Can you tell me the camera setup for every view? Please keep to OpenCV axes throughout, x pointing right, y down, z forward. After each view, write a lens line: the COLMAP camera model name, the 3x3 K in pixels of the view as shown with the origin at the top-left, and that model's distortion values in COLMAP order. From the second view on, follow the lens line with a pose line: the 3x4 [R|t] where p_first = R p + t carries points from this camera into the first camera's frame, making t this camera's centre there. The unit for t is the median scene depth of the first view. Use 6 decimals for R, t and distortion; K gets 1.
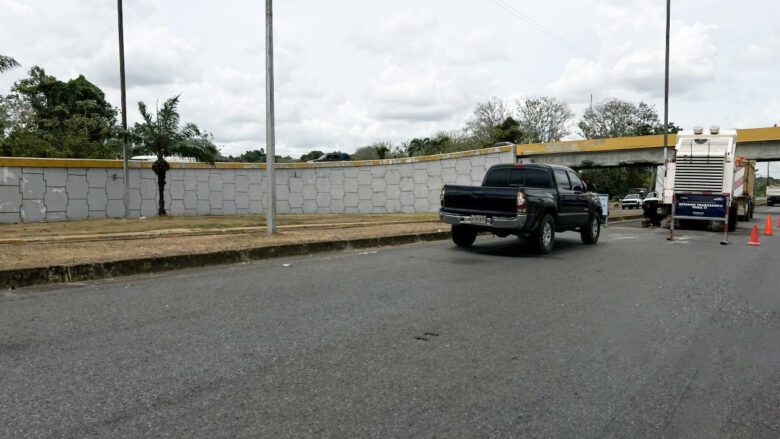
lens RADIAL K [[645.9, 0, 390.0], [0, 645.9, 219.5], [0, 0, 1]] dist [0.002610, 0.004401]
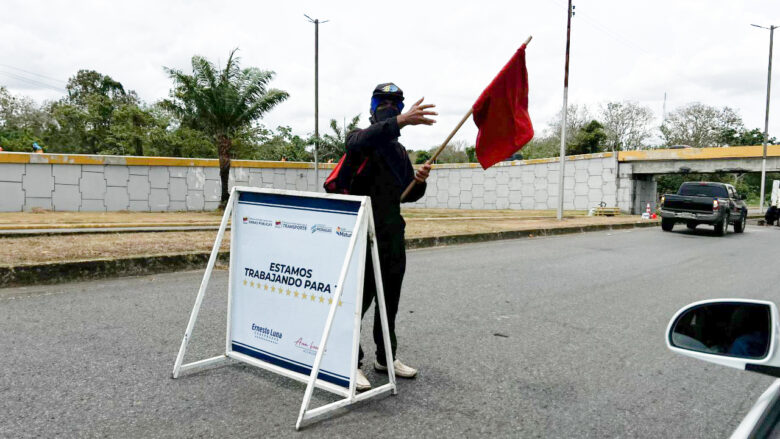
lens RADIAL K [[645.9, 0, 390.0], [0, 645.9, 219.5], [0, 0, 1]] dist [0.002610, 0.004401]
pose [[0.995371, 0.026317, -0.092433, -0.096350], [-0.025682, 0.999638, 0.008059, 0.003577], [0.092611, -0.005647, 0.995686, -0.159397]]
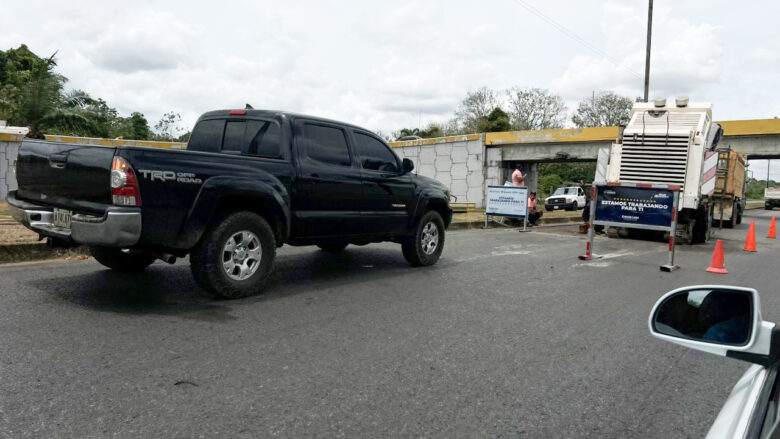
lens RADIAL K [[647.6, 0, 384.5], [0, 647.6, 215.8], [0, 0, 1]] dist [0.001934, -0.001435]
pose [[0.999493, 0.031229, -0.006238, 0.068326], [-0.031187, 0.999491, 0.006738, -0.002322], [0.006445, -0.006540, 0.999958, 0.105201]]
